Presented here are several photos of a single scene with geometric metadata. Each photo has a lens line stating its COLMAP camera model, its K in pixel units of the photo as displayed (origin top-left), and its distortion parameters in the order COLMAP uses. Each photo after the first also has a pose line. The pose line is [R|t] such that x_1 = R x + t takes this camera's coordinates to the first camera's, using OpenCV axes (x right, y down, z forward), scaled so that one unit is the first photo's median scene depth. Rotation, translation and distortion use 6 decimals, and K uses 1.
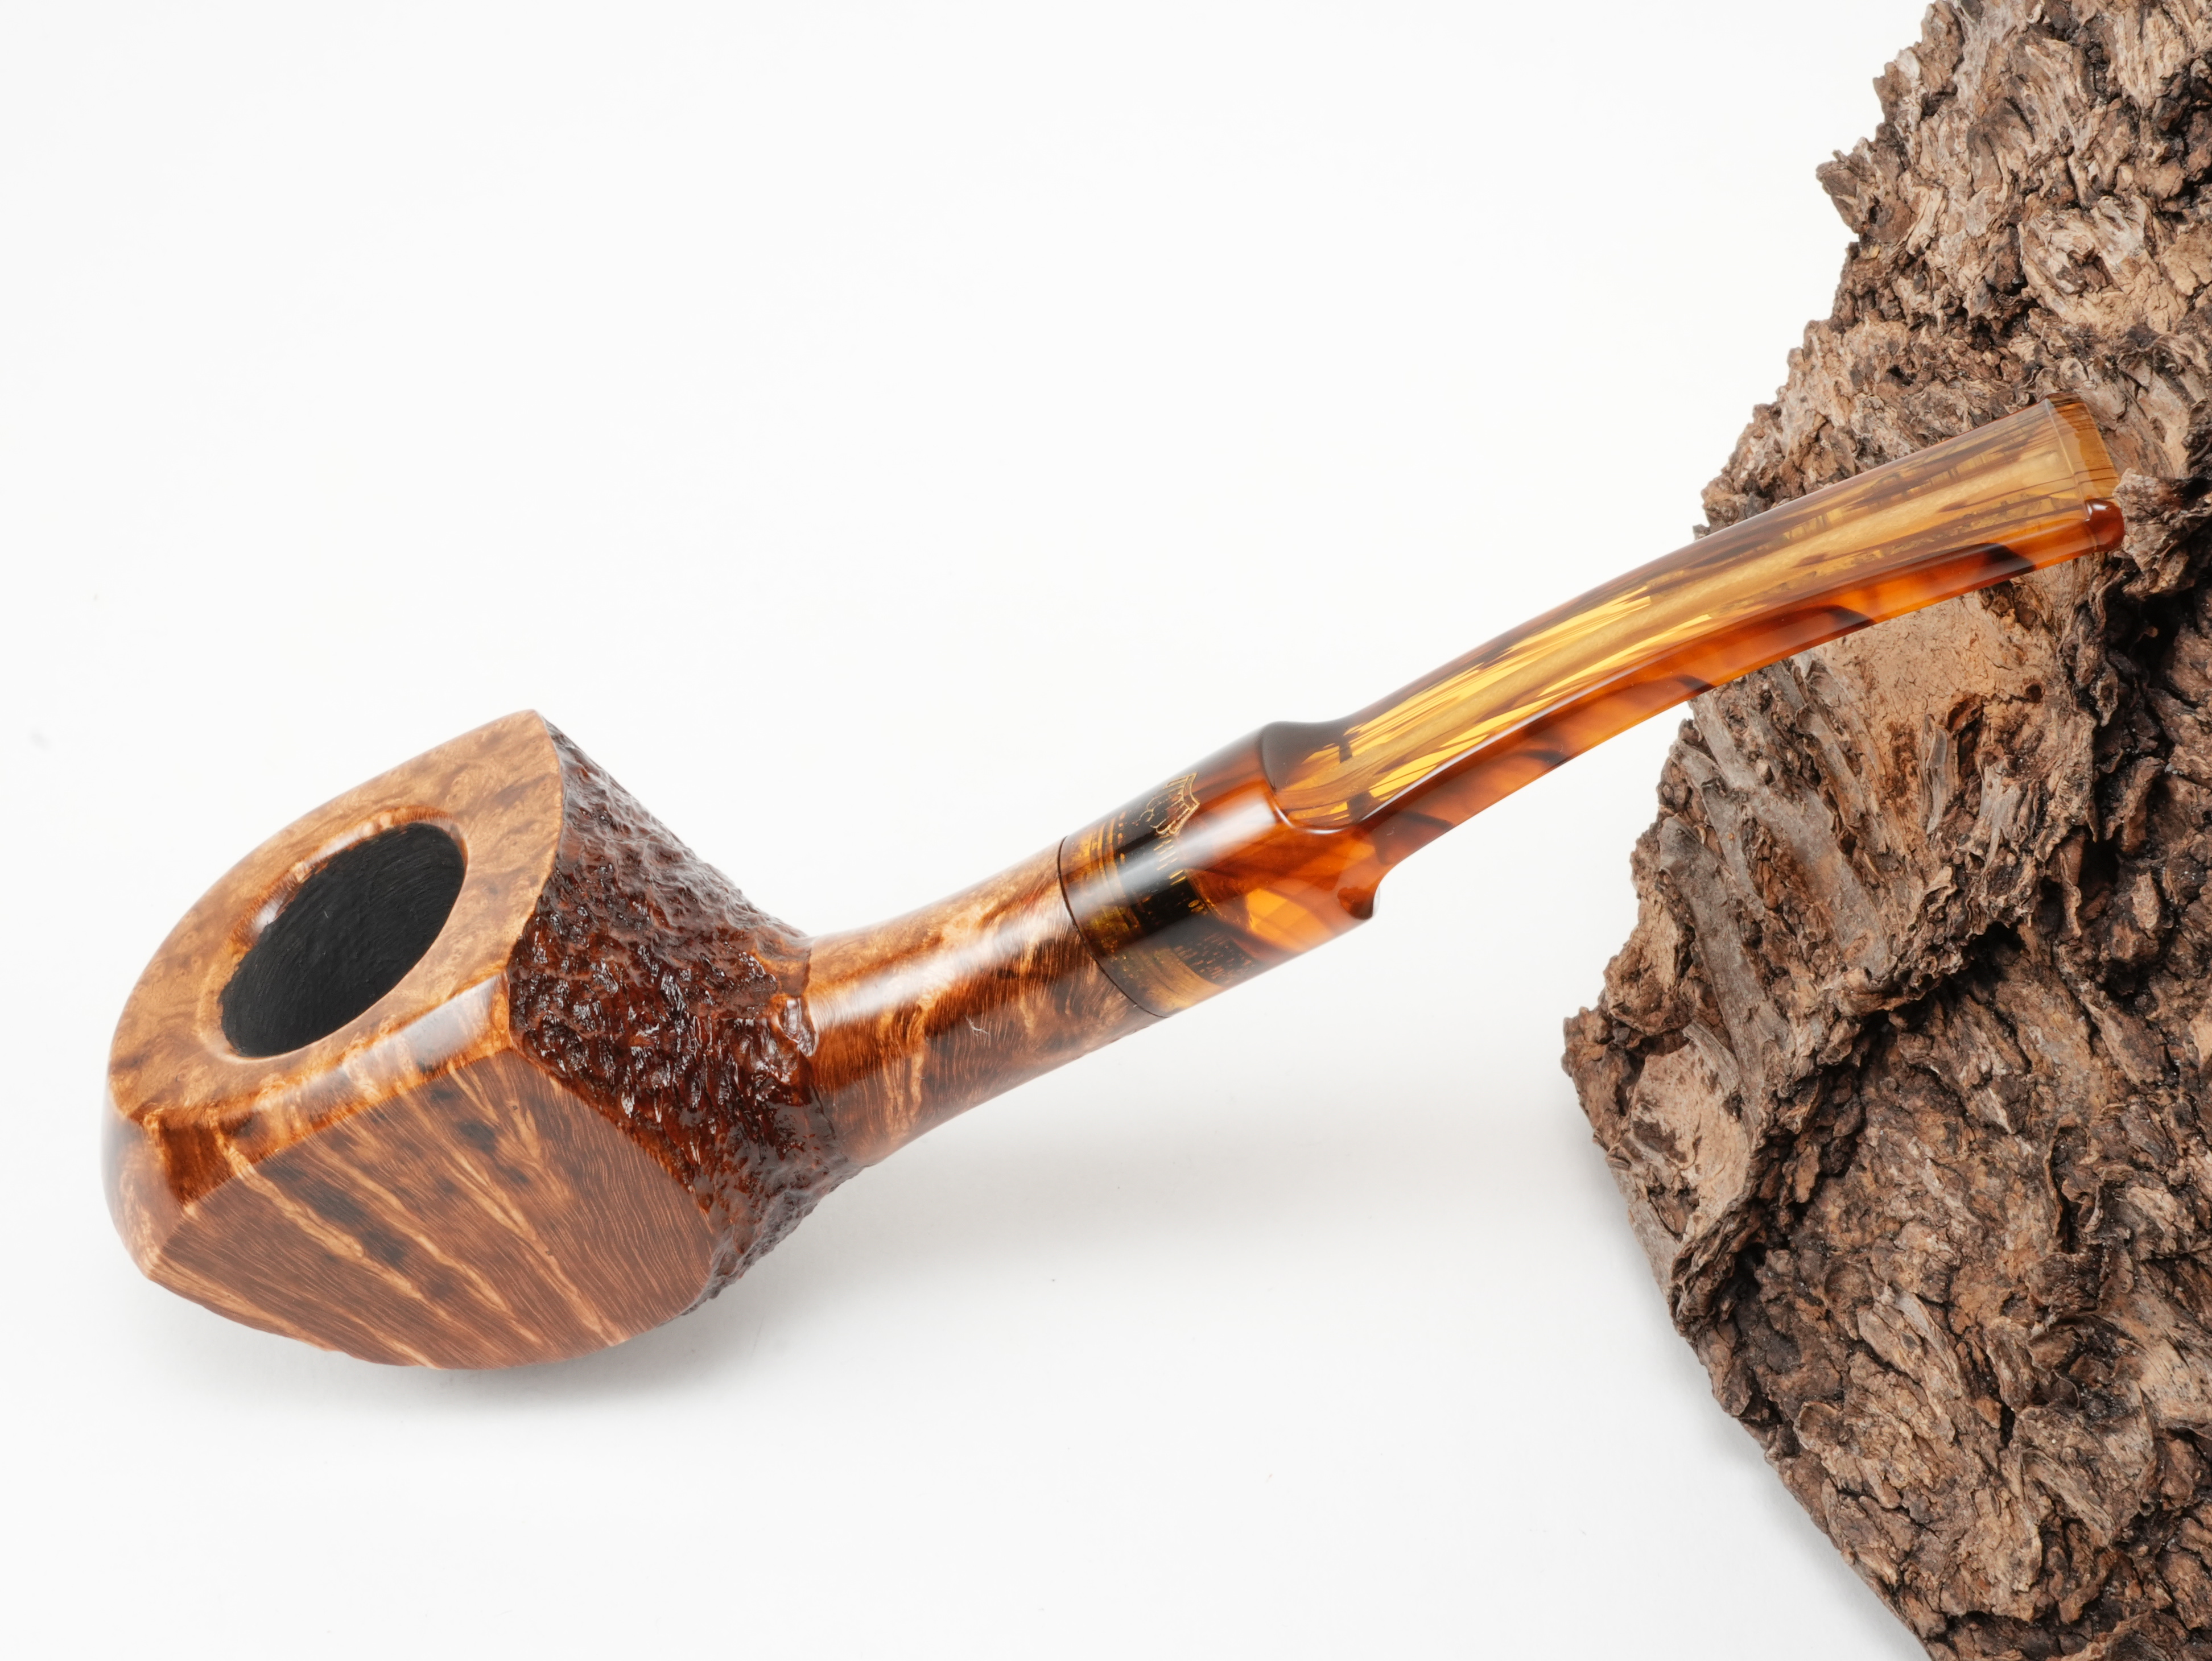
lens RADIAL K [[3170.3, 0, 1104.7], [0, 3170.3, 830.9], [0, 0, 1]] dist [-0.004512, 0.000000]
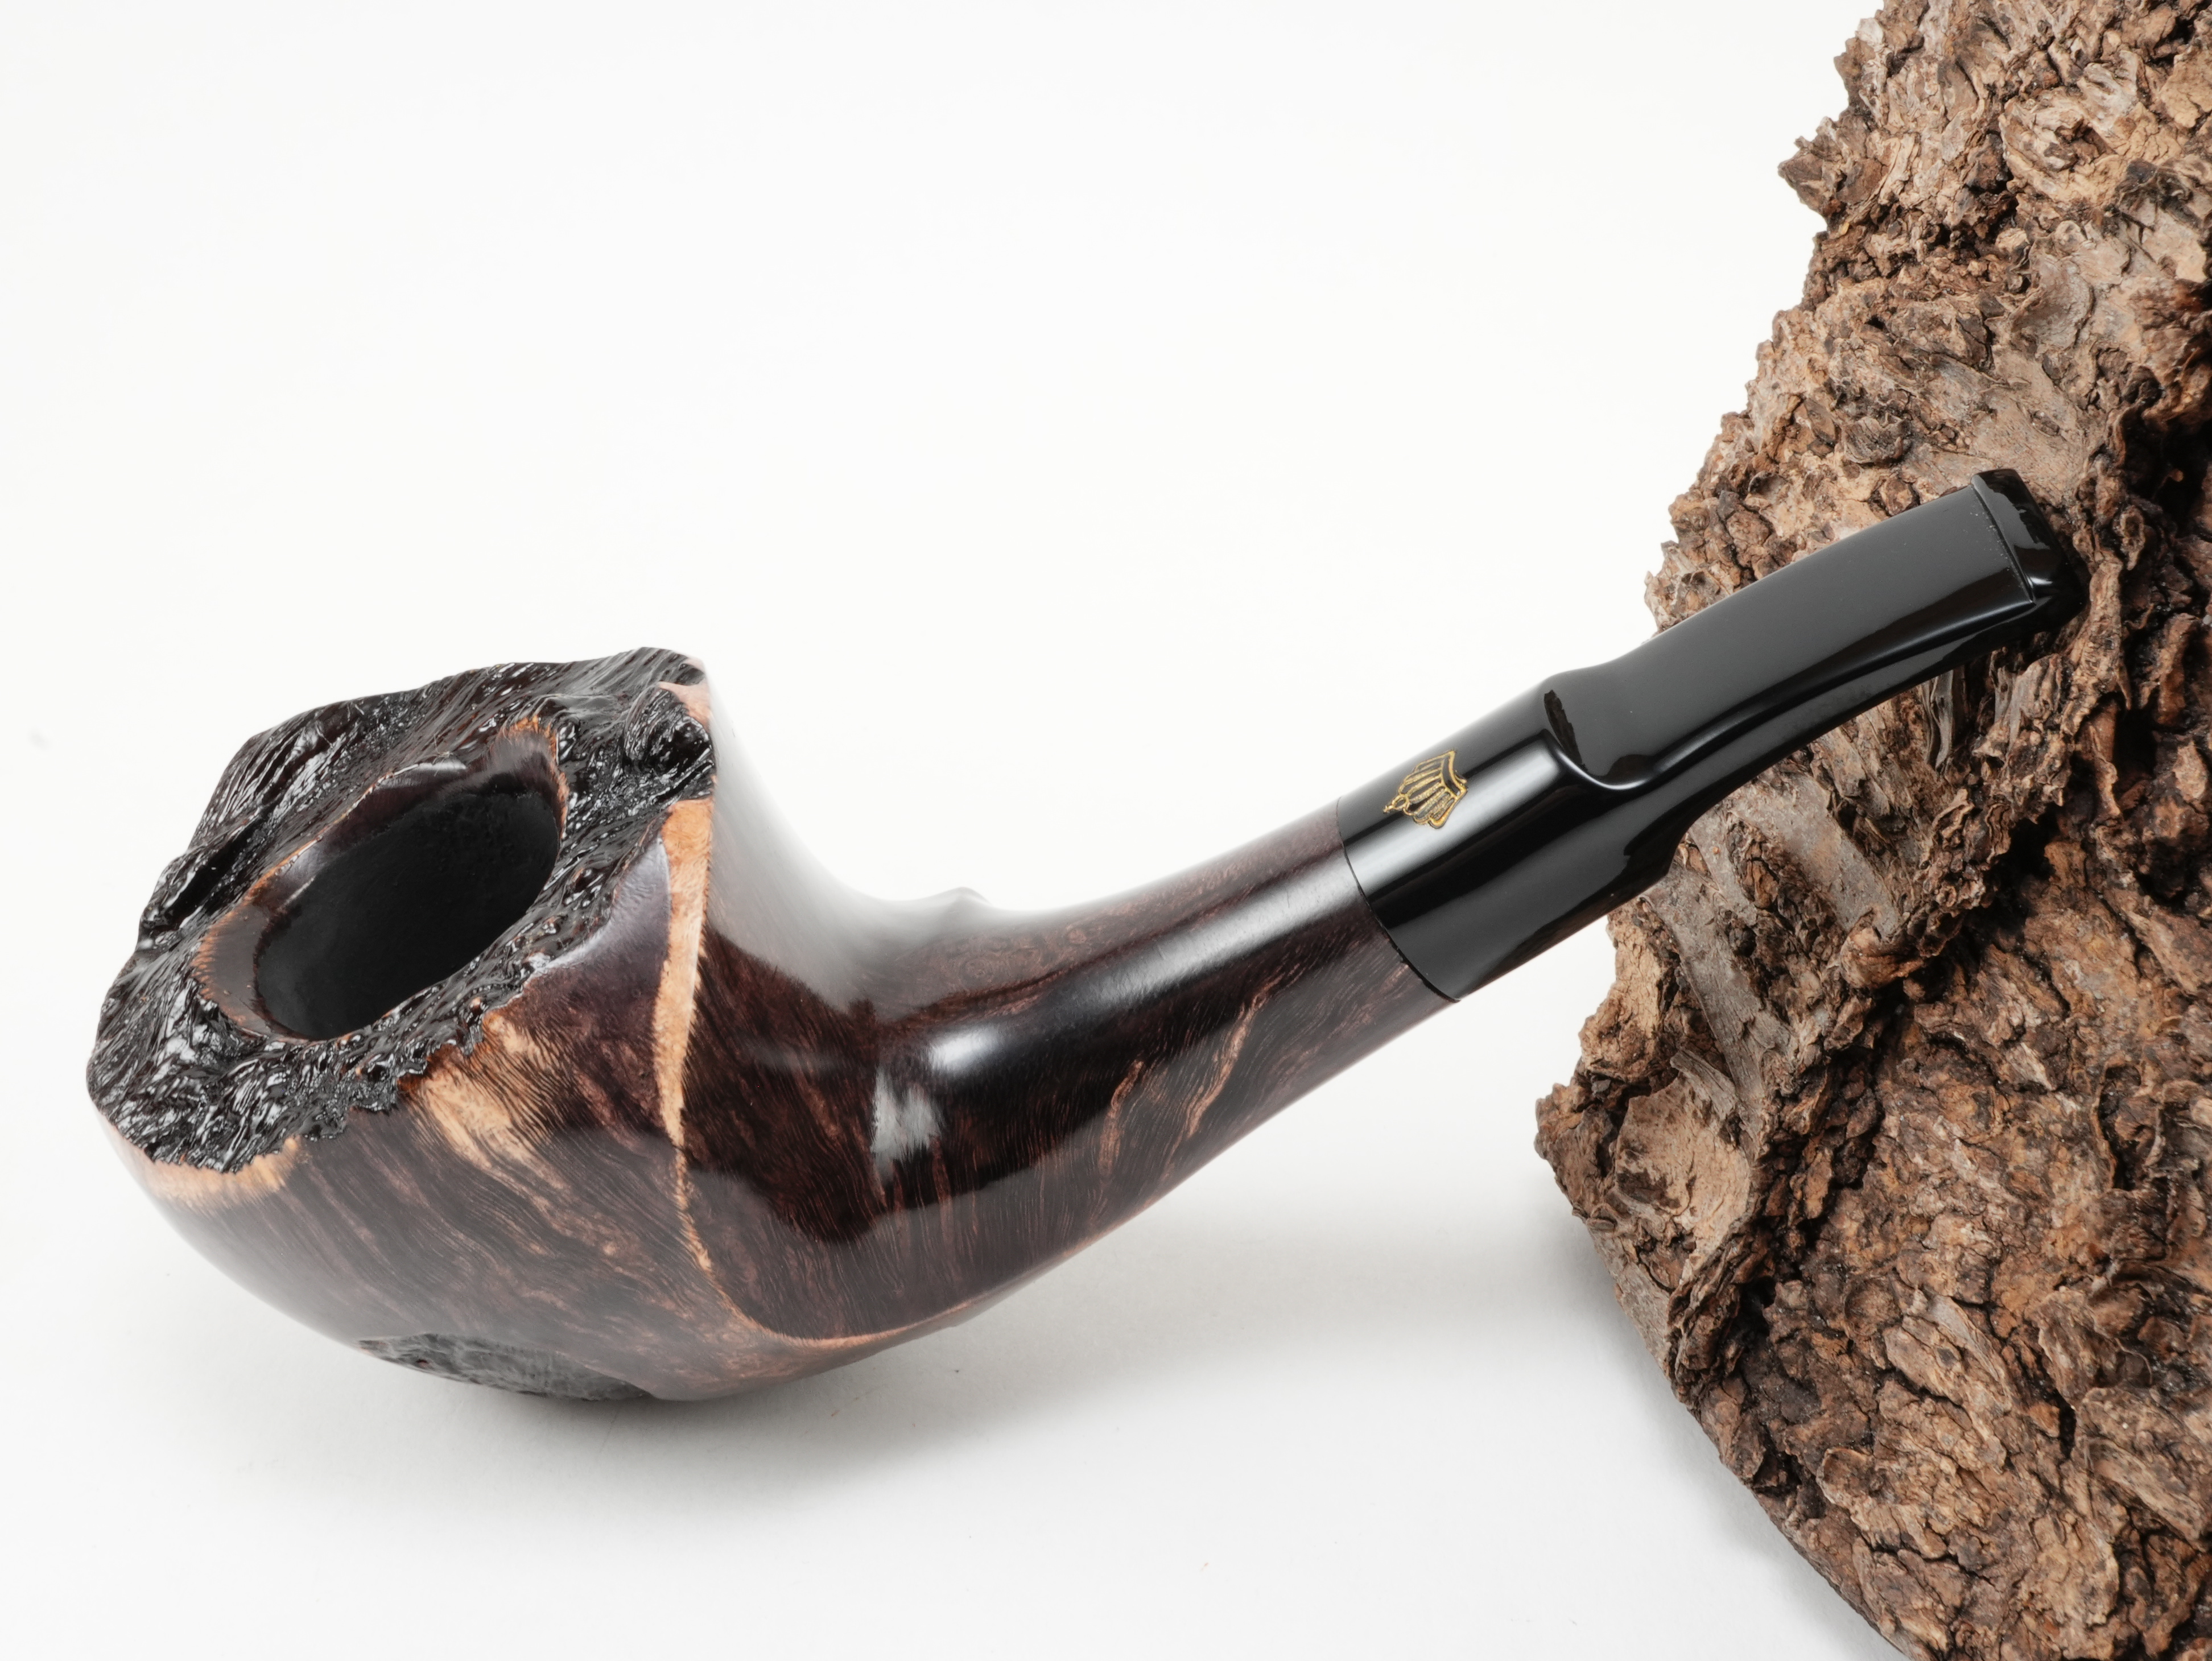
lens RADIAL K [[3170.3, 0, 1123.9], [0, 3170.3, 816.9], [0, 0, 1]] dist [-0.004512, 0.000000]
pose [[0.999814, 0.004785, 0.018710, 0.013628], [-0.000709, 0.977260, -0.212041, 0.199533], [-0.019299, 0.211989, 0.977082, 0.131670]]
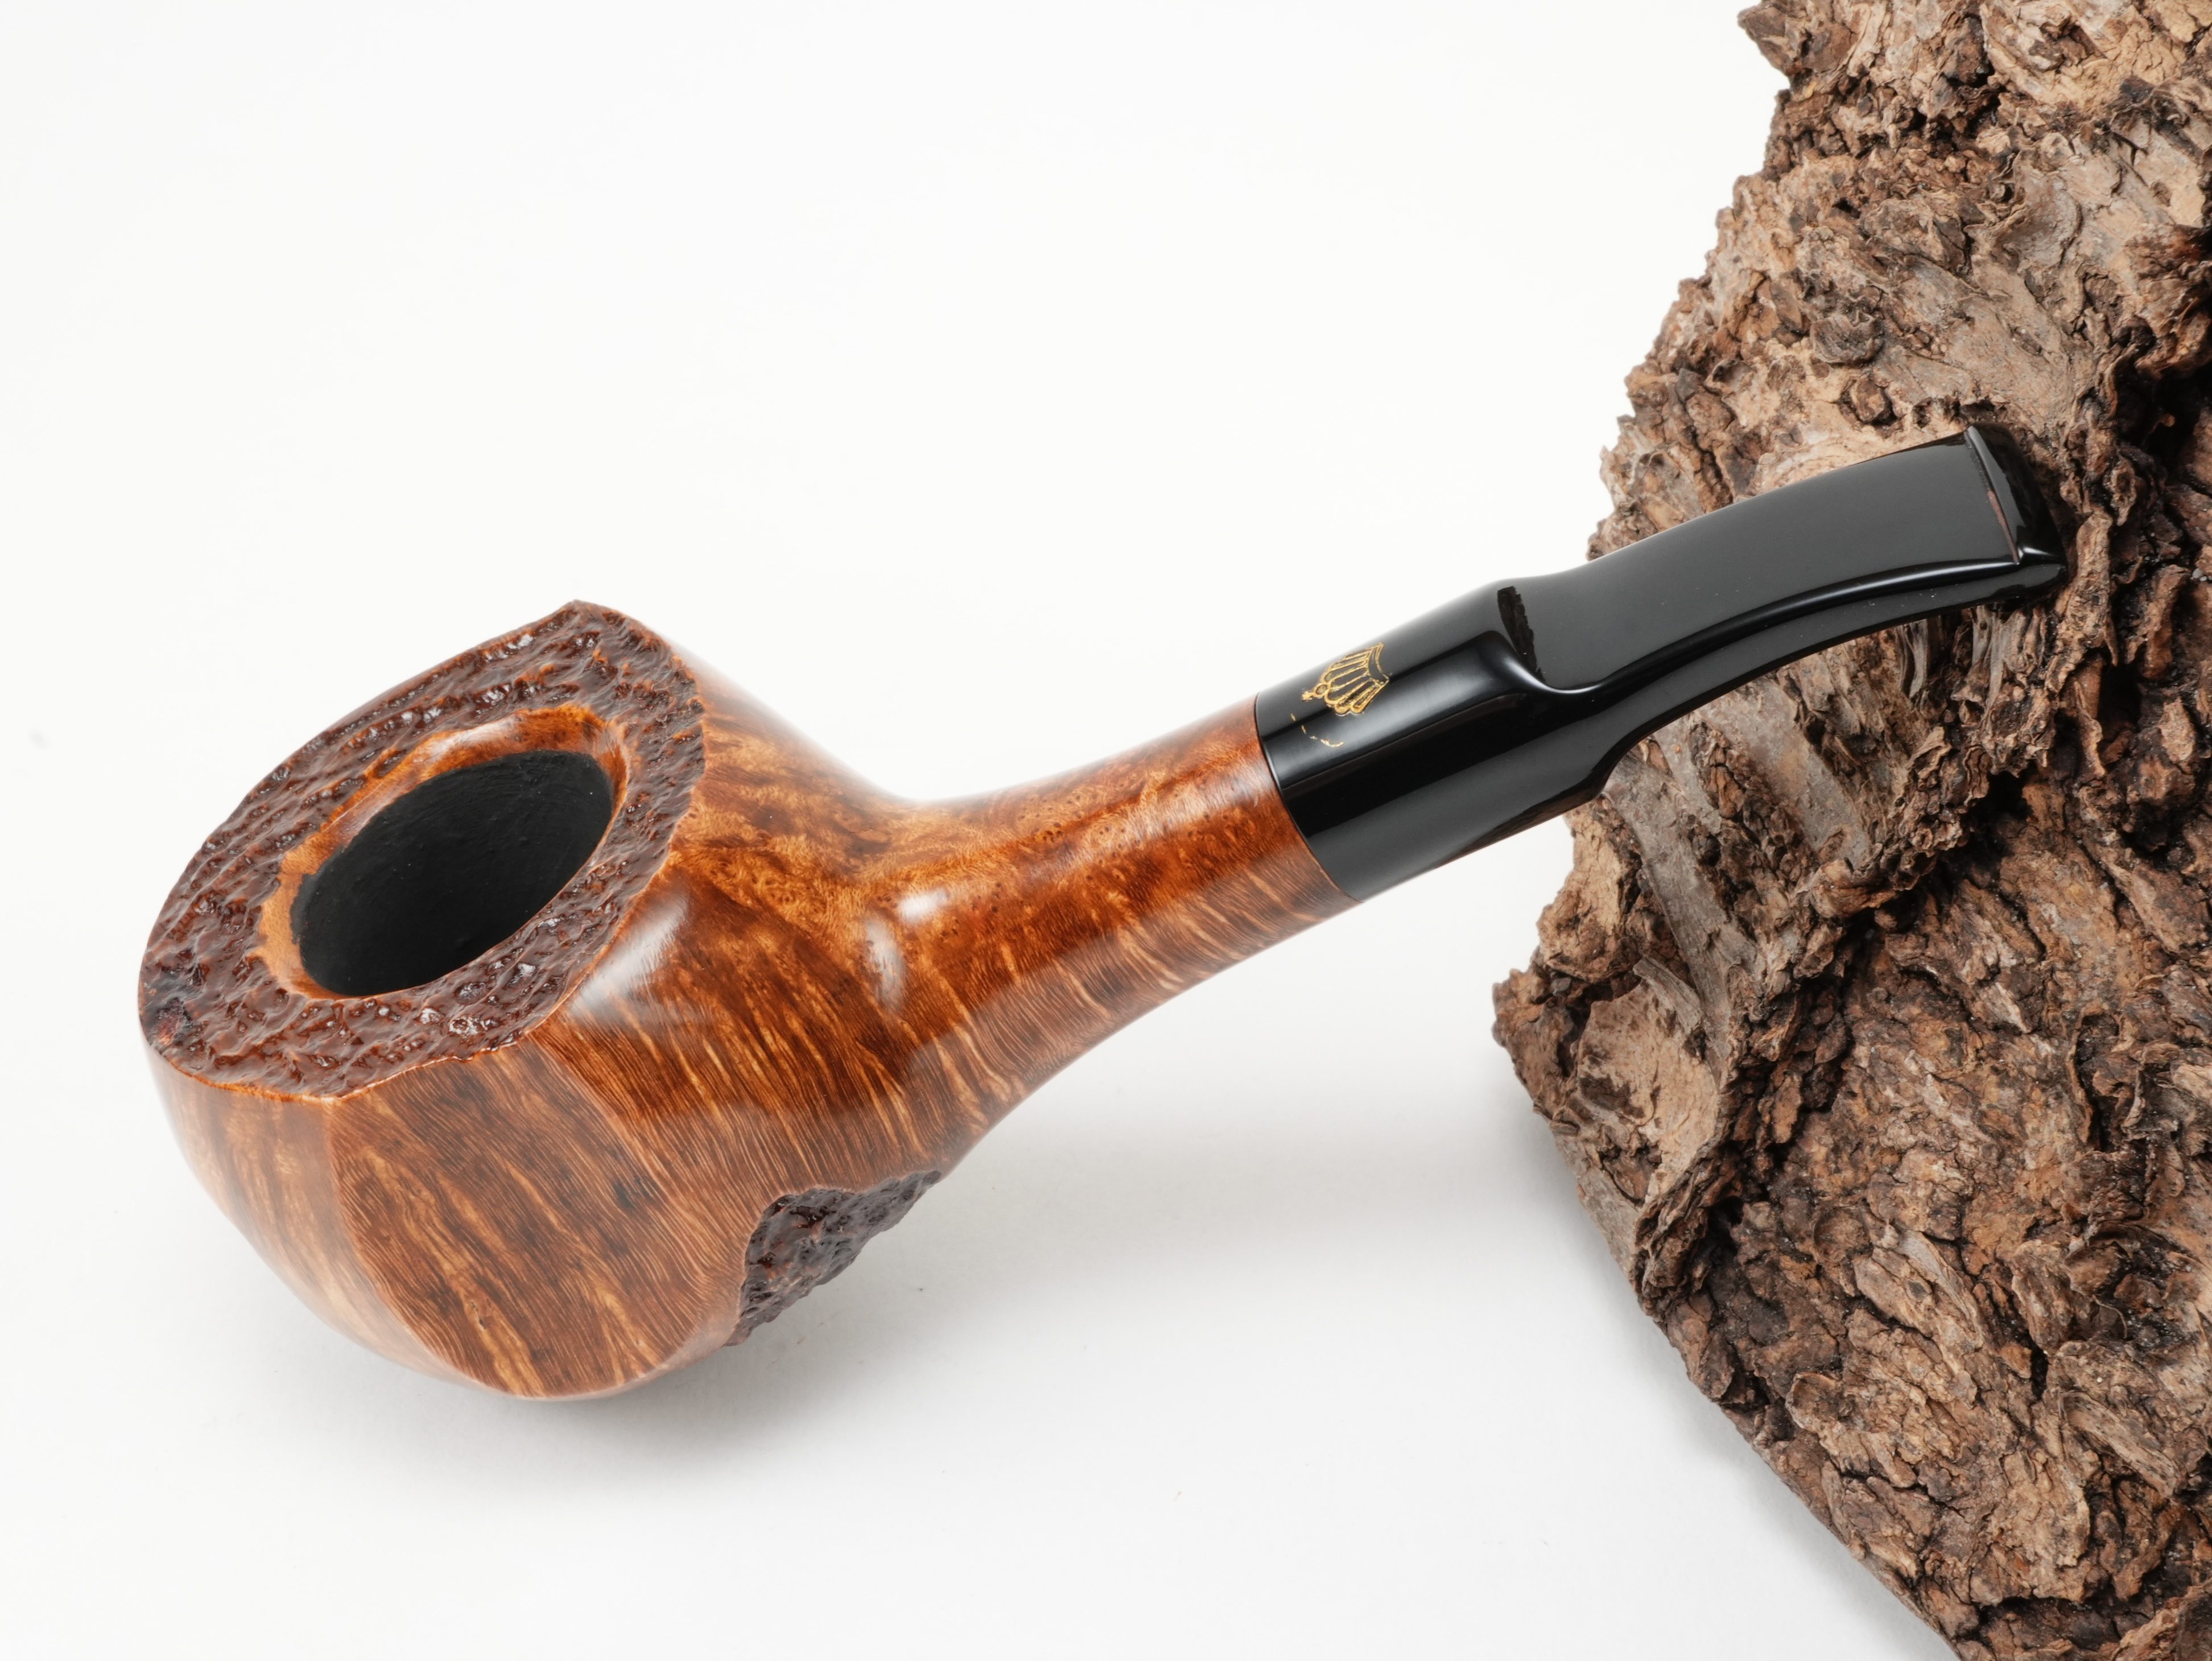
lens RADIAL K [[3170.3, 0, 1105.3], [0, 3170.3, 835.2], [0, 0, 1]] dist [-0.004512, 0.000000]
pose [[0.998618, -0.025720, 0.045822, -0.003154], [0.029362, 0.996309, -0.080662, 0.100442], [-0.043578, 0.081896, 0.995688, 0.139719]]
